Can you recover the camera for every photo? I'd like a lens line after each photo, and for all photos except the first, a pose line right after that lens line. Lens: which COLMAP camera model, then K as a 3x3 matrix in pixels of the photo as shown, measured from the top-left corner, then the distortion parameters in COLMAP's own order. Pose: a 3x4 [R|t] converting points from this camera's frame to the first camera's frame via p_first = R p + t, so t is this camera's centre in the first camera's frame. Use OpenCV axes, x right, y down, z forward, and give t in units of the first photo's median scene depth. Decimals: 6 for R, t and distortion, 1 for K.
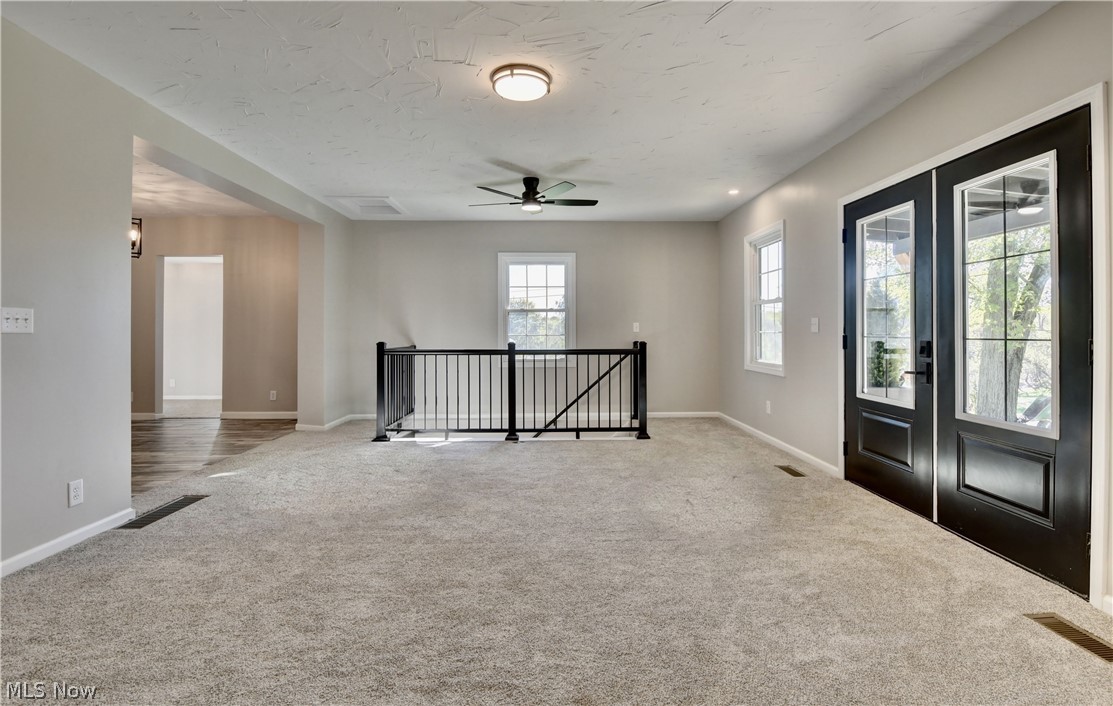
lens RADIAL K [[536.7, 0, 560.0], [0, 536.7, 334.2], [0, 0, 1]] dist [-0.003862, -0.001290]
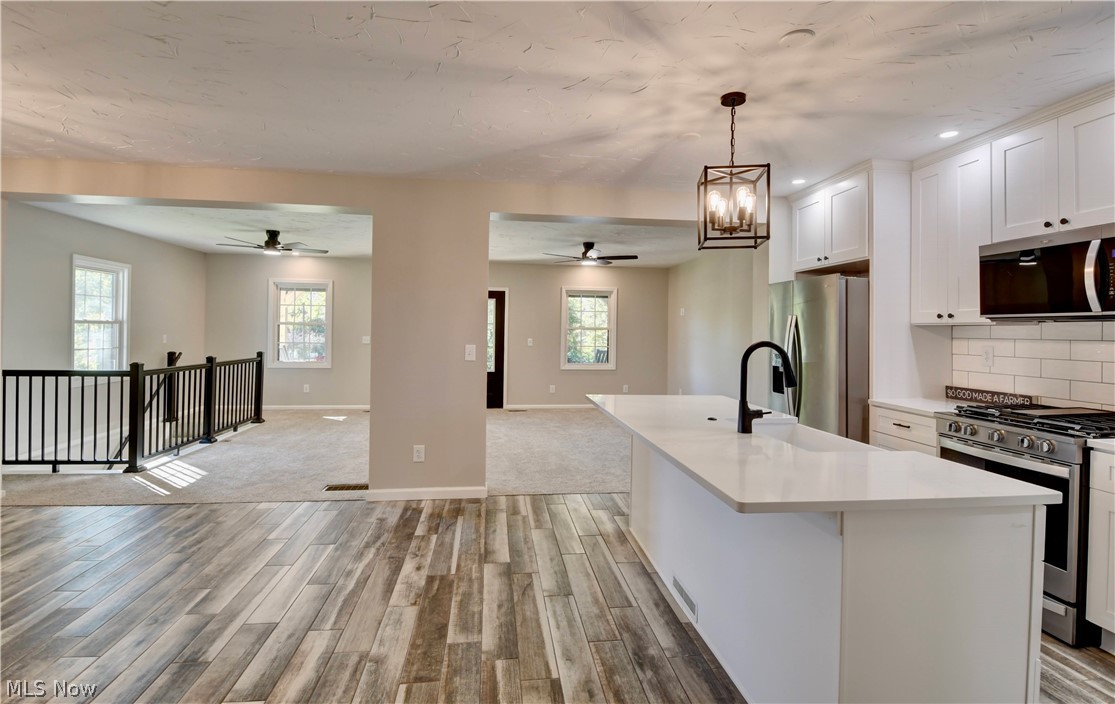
lens RADIAL K [[537.6, 0, 561.0], [0, 537.6, 333.2], [0, 0, 1]] dist [-0.003862, -0.001290]
pose [[-0.100288, -0.003098, 0.994954, -1.291646], [-0.007813, 0.999967, 0.002326, -0.042644], [-0.994928, -0.007541, -0.100309, 0.379119]]
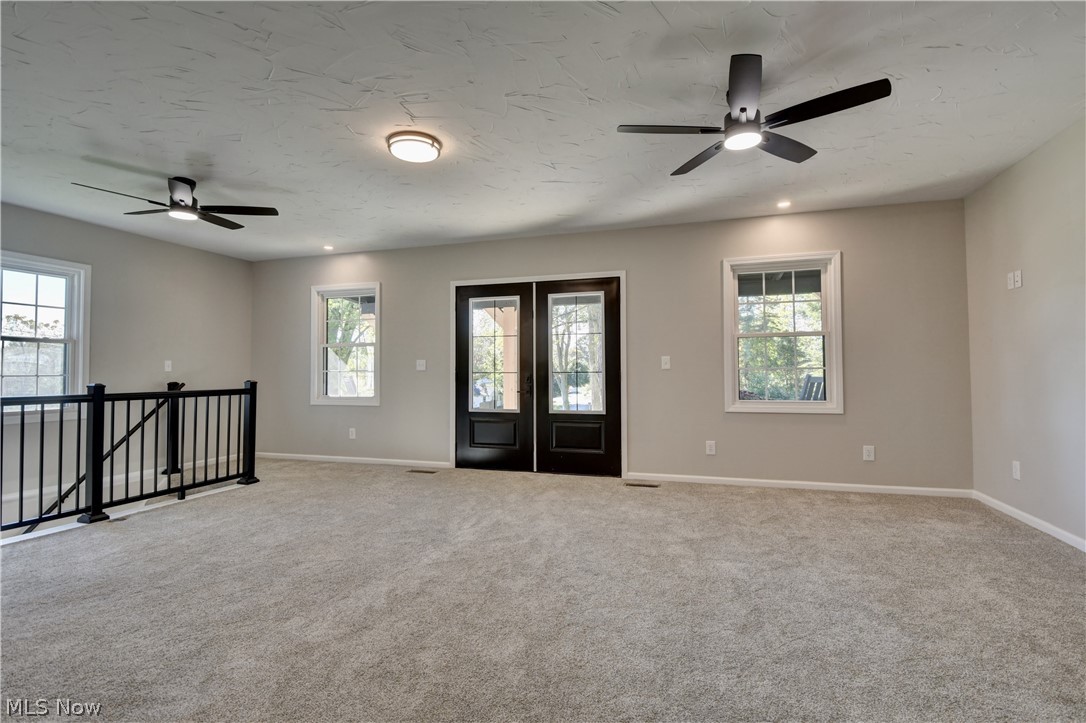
lens RADIAL K [[513.7, 0, 543.0], [0, 513.7, 361.5], [0, 0, 1]] dist [-0.002363, -0.000930]
pose [[0.331016, 0.022078, 0.943367, -0.538365], [0.011039, 0.999567, -0.027267, 0.010516], [-0.943561, 0.019440, 0.330629, 0.210433]]
